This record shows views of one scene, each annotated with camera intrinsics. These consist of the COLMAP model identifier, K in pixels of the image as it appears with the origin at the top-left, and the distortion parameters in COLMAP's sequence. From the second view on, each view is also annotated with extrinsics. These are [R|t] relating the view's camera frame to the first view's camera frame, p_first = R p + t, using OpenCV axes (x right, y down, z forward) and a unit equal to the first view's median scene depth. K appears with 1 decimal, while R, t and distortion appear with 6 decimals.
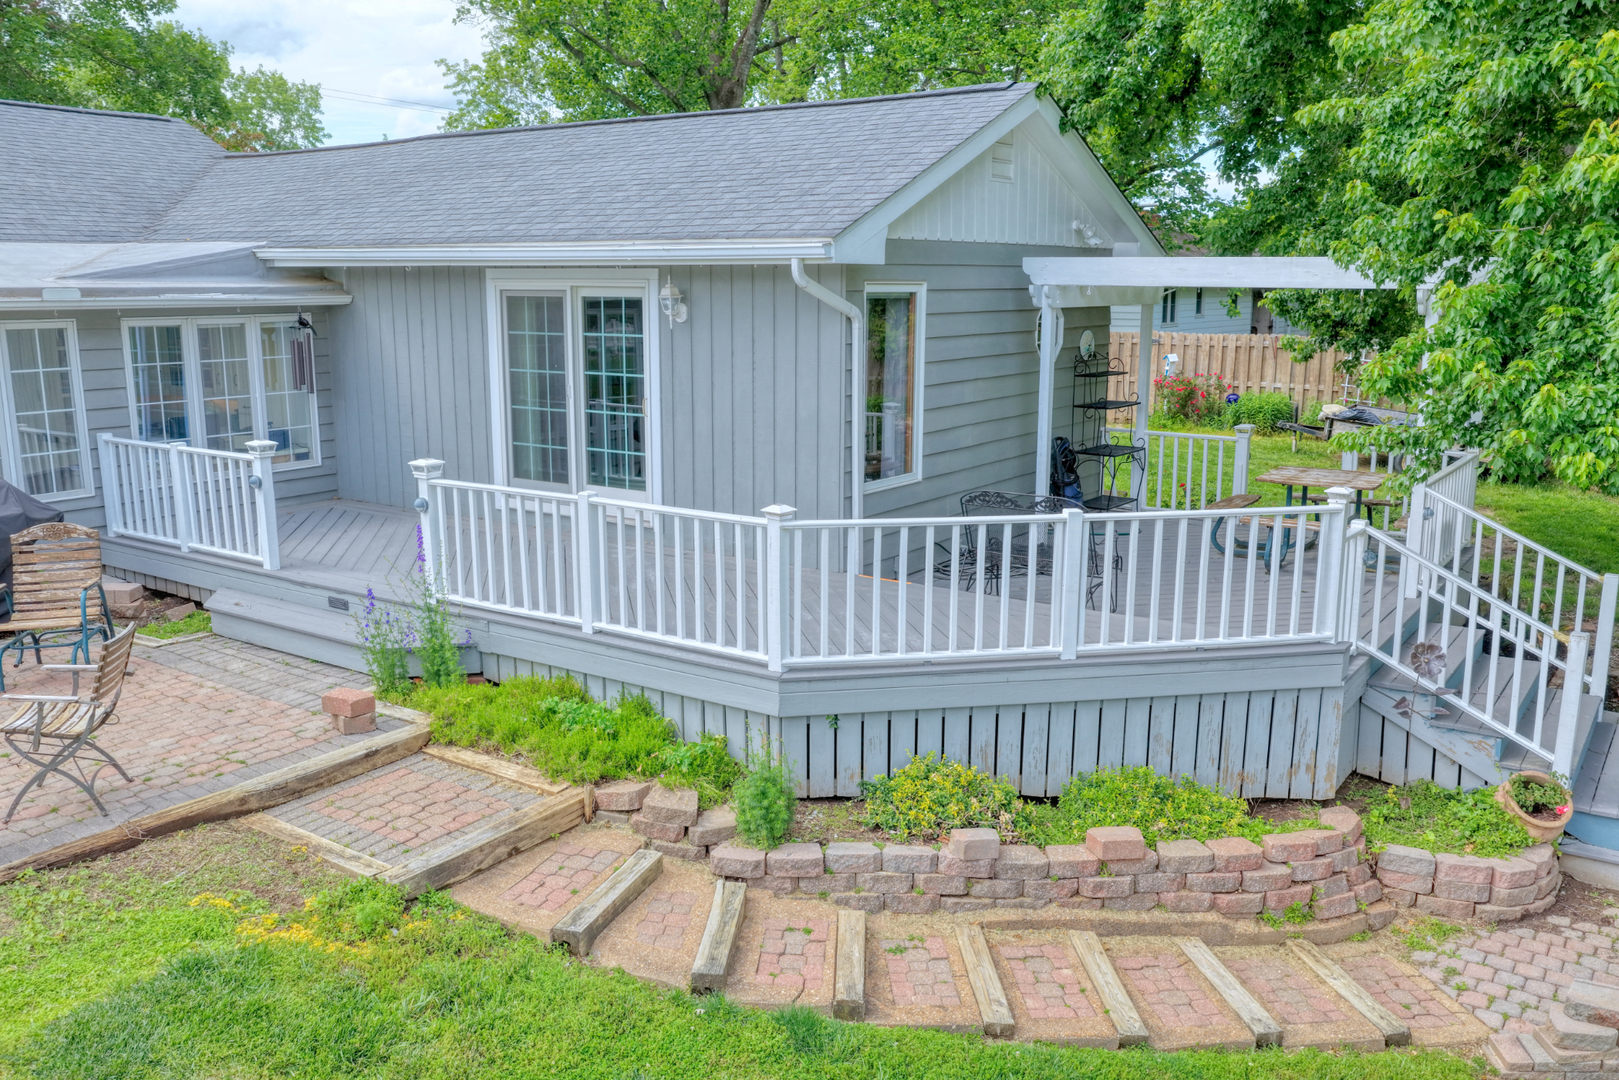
lens RADIAL K [[1345.9, 0, 805.8], [0, 1345.9, 543.4], [0, 0, 1]] dist [-0.008732, 0.024894]
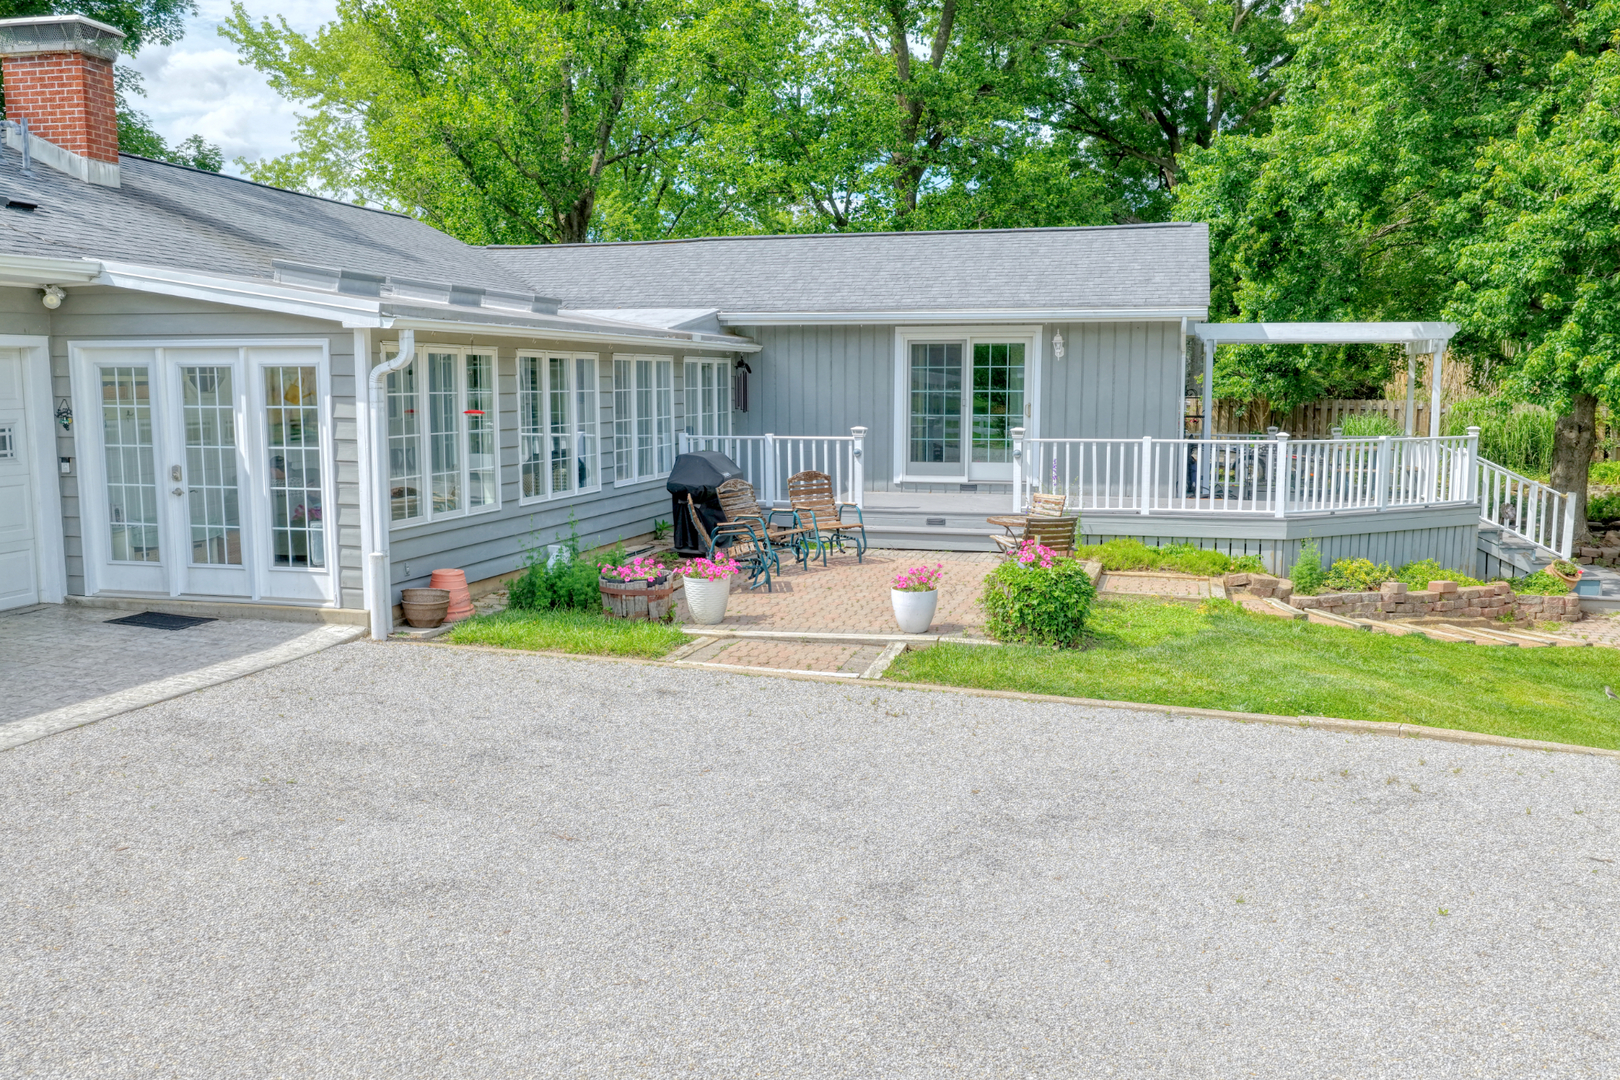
lens RADIAL K [[1346.7, 0, 806.1], [0, 1346.7, 547.9], [0, 0, 1]] dist [-0.008732, 0.024894]
pose [[0.944093, -0.041897, 0.327005, -1.280759], [0.065548, 0.995944, -0.061638, 0.207734], [-0.323096, 0.079626, 0.943010, -0.615789]]
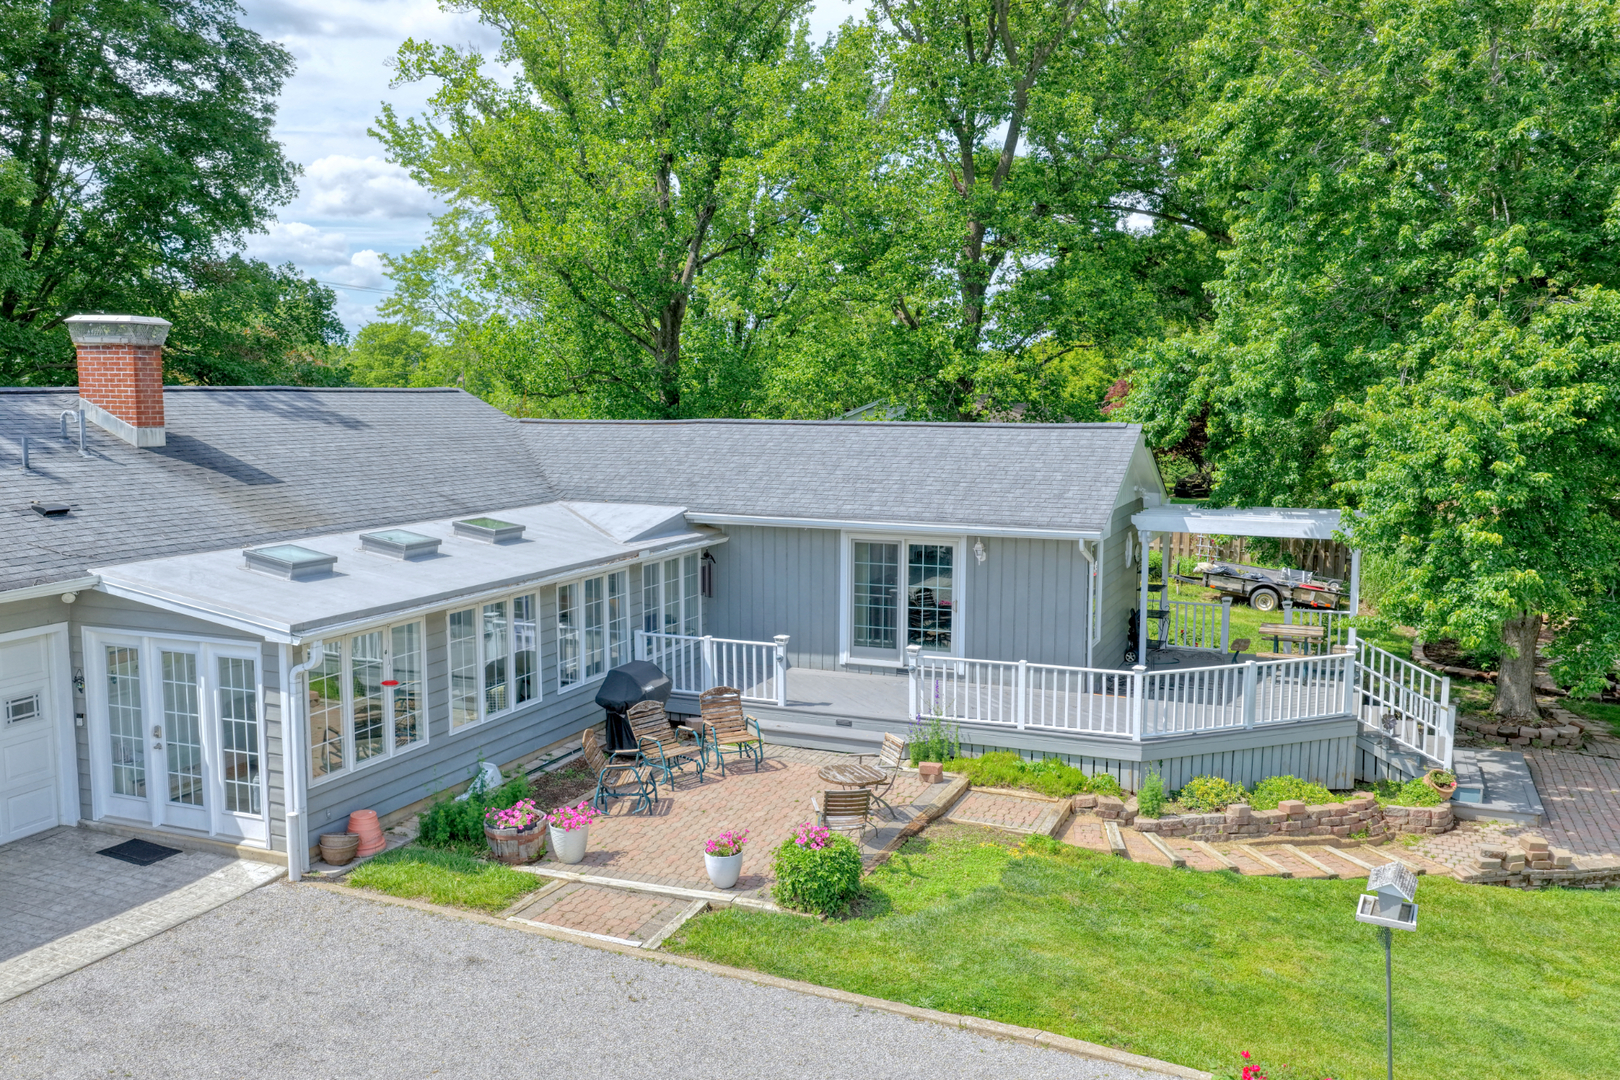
lens RADIAL K [[1346.7, 0, 808.1], [0, 1346.7, 541.4], [0, 0, 1]] dist [-0.008732, 0.024894]
pose [[0.978212, -0.022360, 0.206403, -0.958573], [0.039219, 0.996185, -0.077957, -0.076463], [-0.203873, 0.084354, 0.975357, -1.025783]]
